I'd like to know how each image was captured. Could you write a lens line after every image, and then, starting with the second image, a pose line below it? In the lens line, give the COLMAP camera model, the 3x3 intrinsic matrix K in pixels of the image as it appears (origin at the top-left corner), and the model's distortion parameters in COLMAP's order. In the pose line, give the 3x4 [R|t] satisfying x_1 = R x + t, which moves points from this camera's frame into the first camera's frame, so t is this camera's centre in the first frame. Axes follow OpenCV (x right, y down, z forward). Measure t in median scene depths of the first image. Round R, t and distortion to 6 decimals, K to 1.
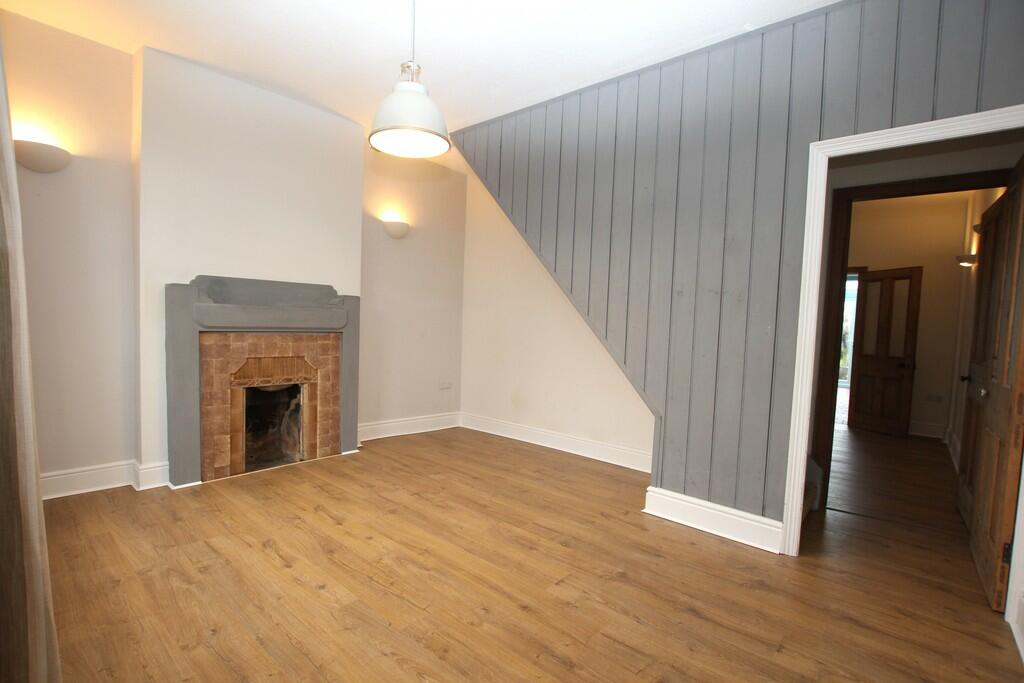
lens RADIAL K [[458.7, 0, 512.0], [0, 458.7, 341.5], [0, 0, 1]] dist [-0.024081, 0.000292]
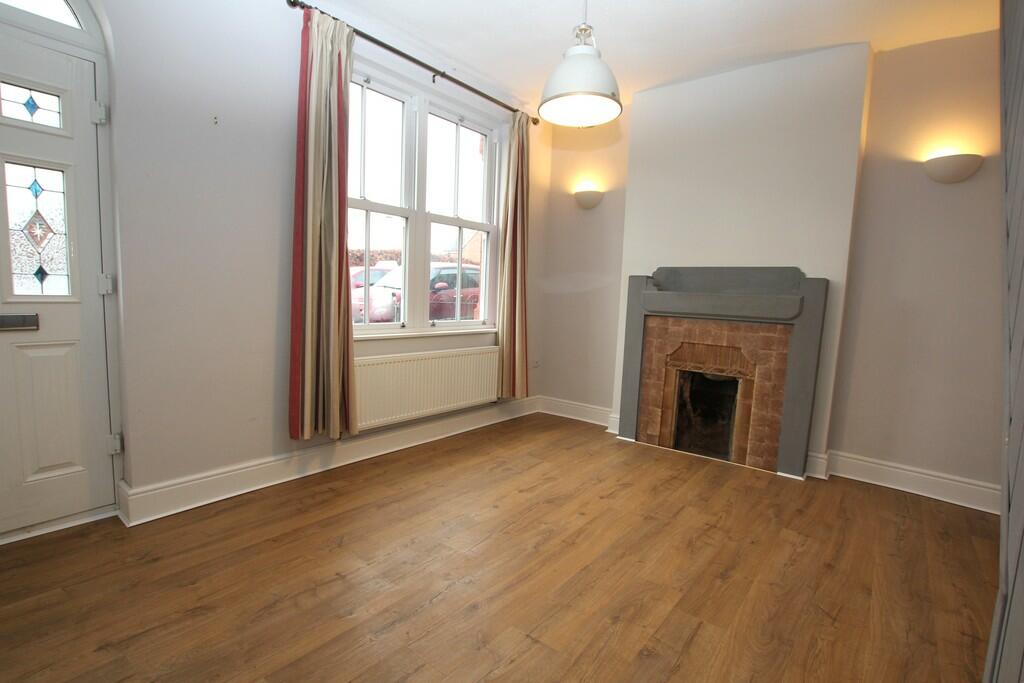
lens RADIAL K [[494.4, 0, 516.8], [0, 494.4, 343.1], [0, 0, 1]] dist [-0.031009, 0.000123]
pose [[0.055131, 0.065874, -0.996304, 0.558113], [-0.081421, 0.994795, 0.061269, -0.000370], [0.995154, 0.077742, 0.060207, 0.570596]]
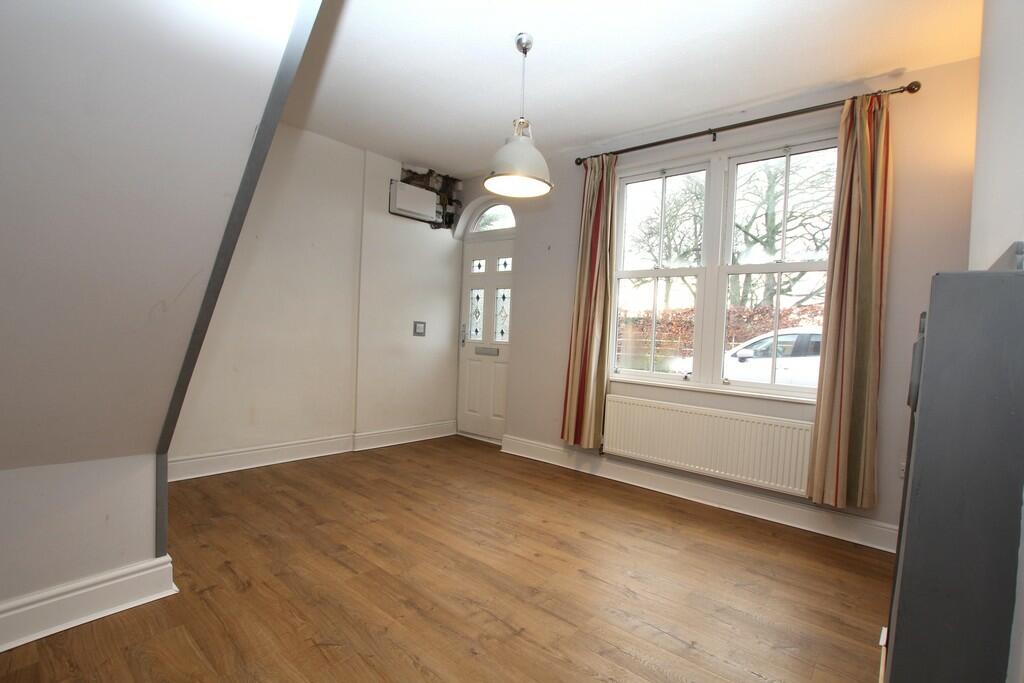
lens RADIAL K [[494.4, 0, 516.8], [0, 494.4, 343.1], [0, 0, 1]] dist [-0.031009, 0.000123]
pose [[-0.996599, -0.082396, -0.001487, -0.170218], [-0.082306, 0.994283, 0.068029, -0.079386], [-0.004127, 0.067920, -0.997682, 1.543756]]
